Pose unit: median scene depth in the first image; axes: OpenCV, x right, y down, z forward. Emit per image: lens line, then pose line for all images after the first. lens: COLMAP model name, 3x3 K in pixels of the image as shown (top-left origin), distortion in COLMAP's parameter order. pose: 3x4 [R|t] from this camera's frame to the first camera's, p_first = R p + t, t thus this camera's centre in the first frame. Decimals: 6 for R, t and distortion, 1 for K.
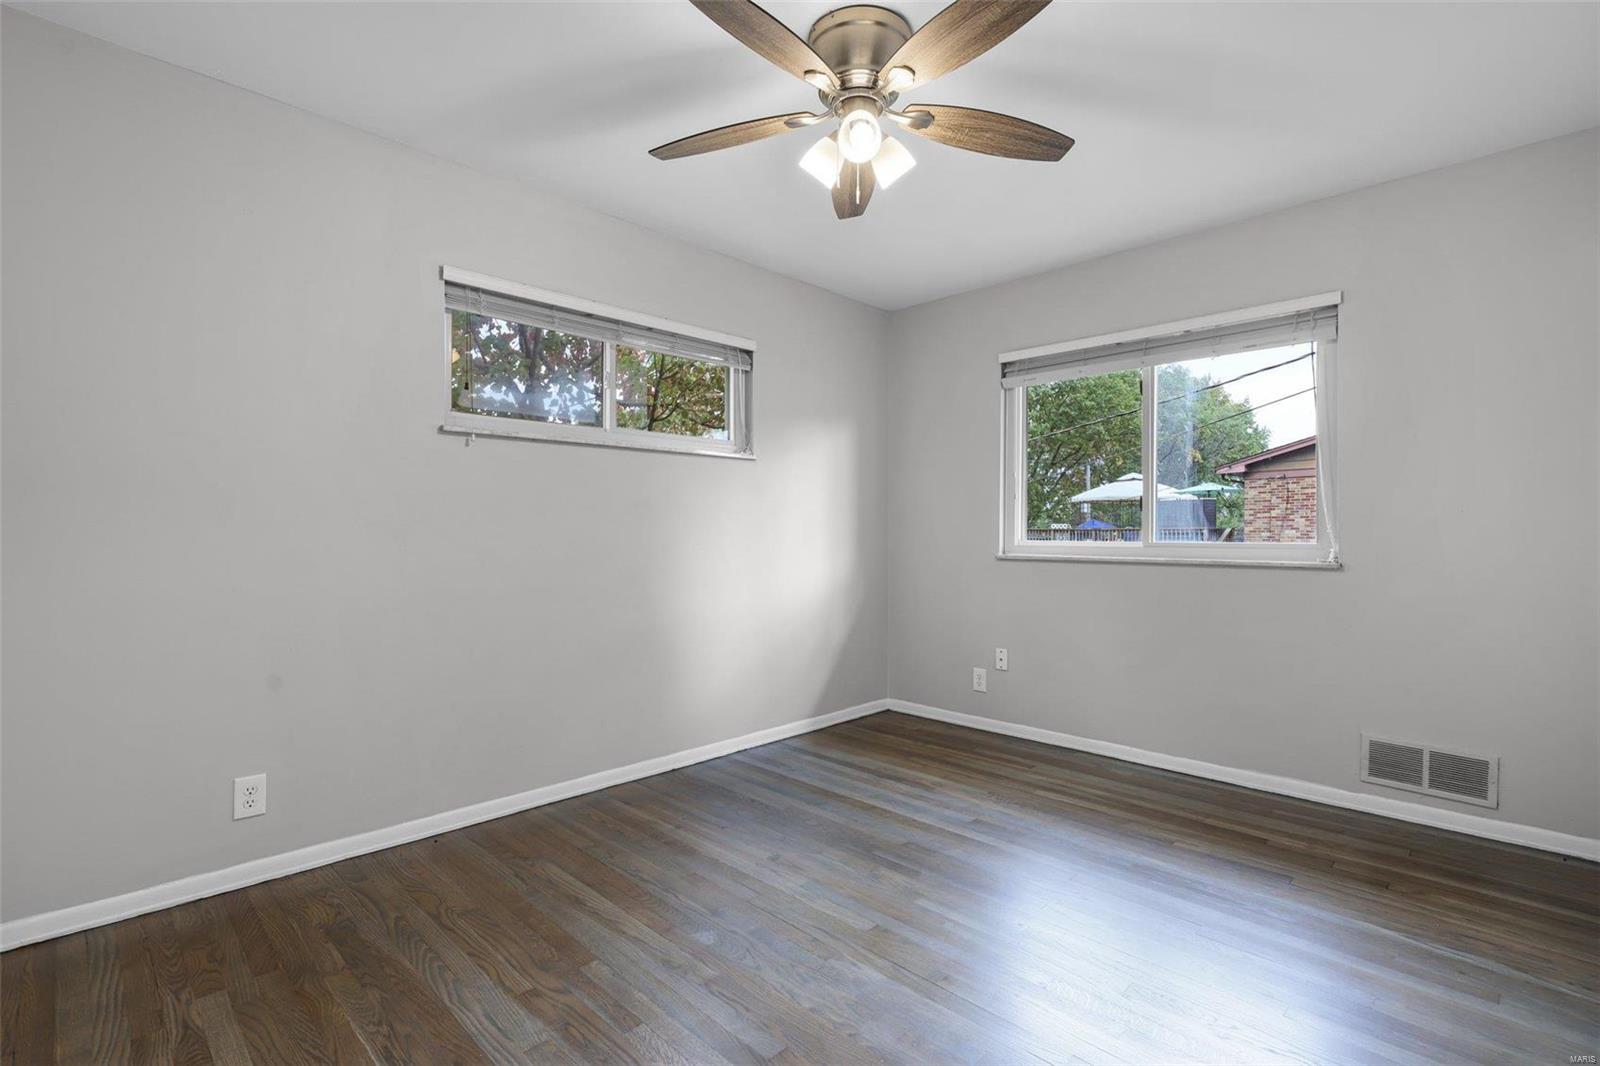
lens RADIAL K [[743.9, 0, 797.7], [0, 743.9, 533.2], [0, 0, 1]] dist [0.001708, 0.000218]
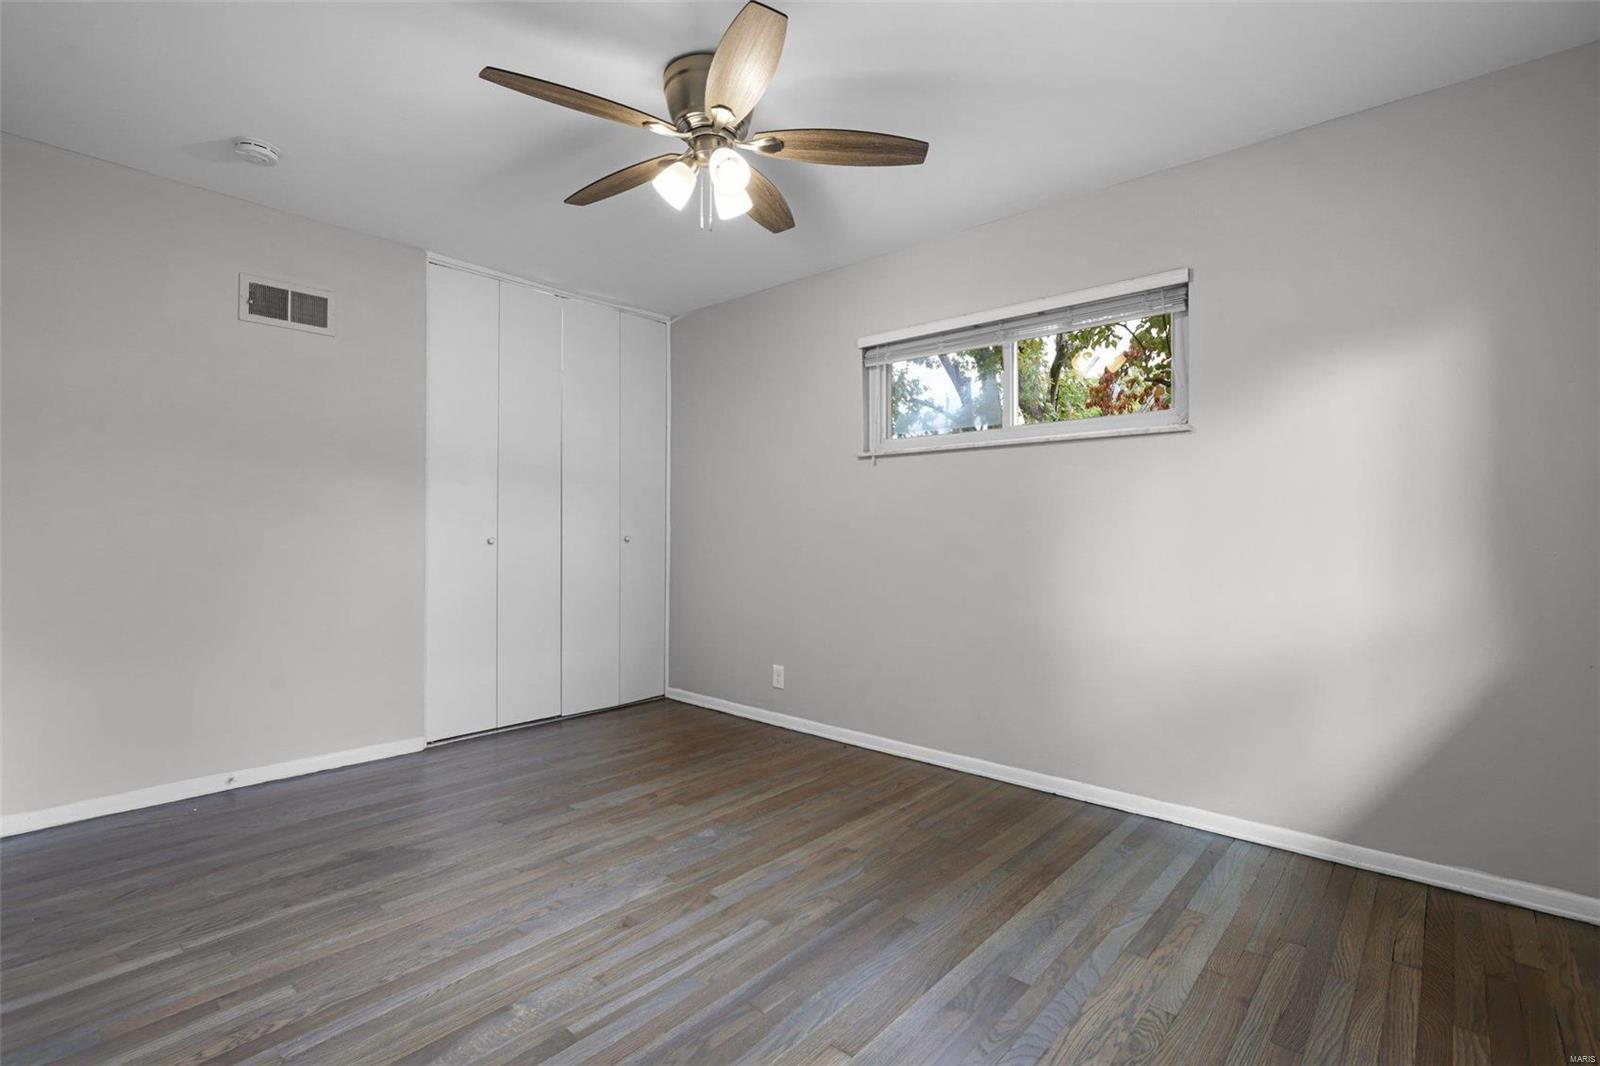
lens RADIAL K [[743.9, 0, 798.1], [0, 743.9, 529.3], [0, 0, 1]] dist [0.001708, 0.000218]
pose [[0.051825, -0.000552, -0.998656, 0.816950], [-0.002751, 0.999996, -0.000696, -0.001203], [0.998652, 0.002783, 0.051823, 0.732896]]
